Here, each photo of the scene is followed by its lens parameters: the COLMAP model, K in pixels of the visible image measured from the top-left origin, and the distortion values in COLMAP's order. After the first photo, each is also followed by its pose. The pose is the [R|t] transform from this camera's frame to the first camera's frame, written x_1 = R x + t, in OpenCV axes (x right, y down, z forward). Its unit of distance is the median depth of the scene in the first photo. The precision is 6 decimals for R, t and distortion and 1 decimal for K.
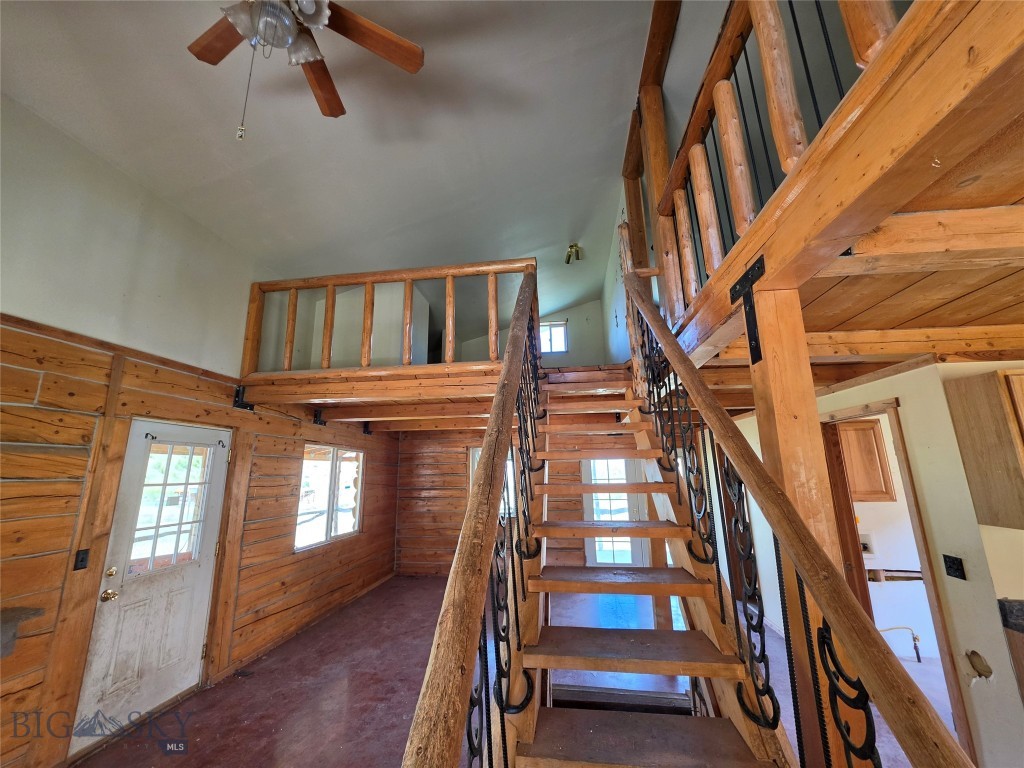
lens RADIAL K [[411.0, 0, 509.0], [0, 411.0, 377.9], [0, 0, 1]] dist [-0.006699, 0.001502]
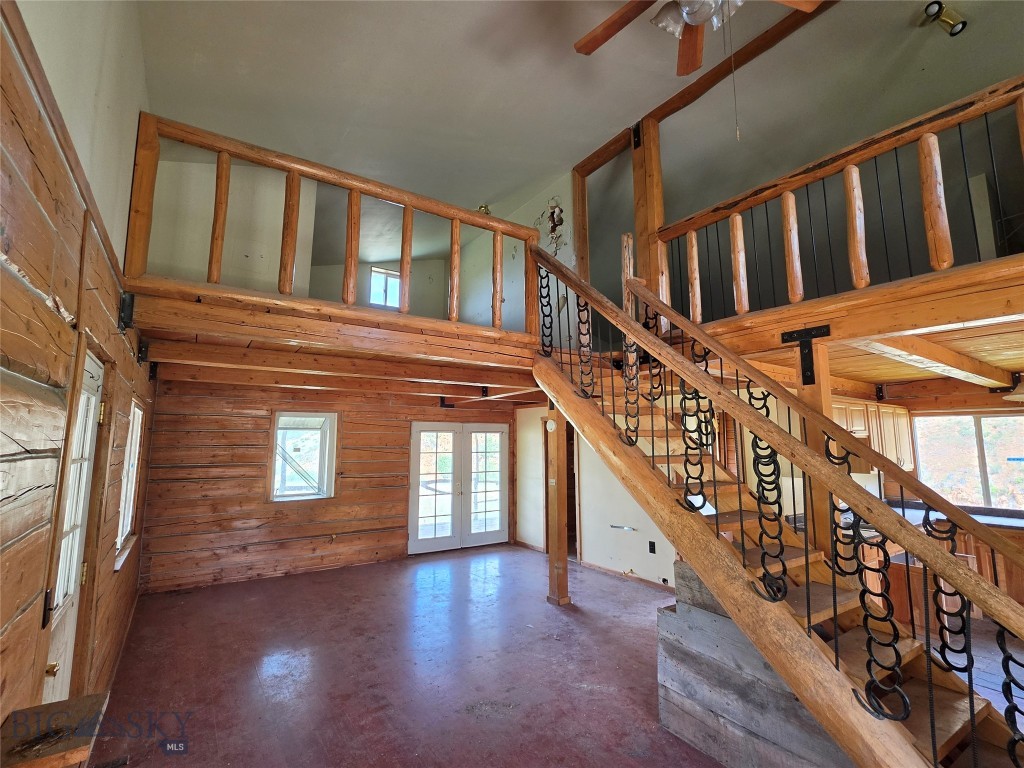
lens RADIAL K [[478.7, 0, 512.9], [0, 478.7, 378.9], [0, 0, 1]] dist [-0.009195, 0.002804]
pose [[0.740376, 0.101953, 0.664416, -0.584212], [-0.160906, 0.986575, 0.027914, 0.028857], [-0.652651, -0.127576, 0.746841, 0.119238]]
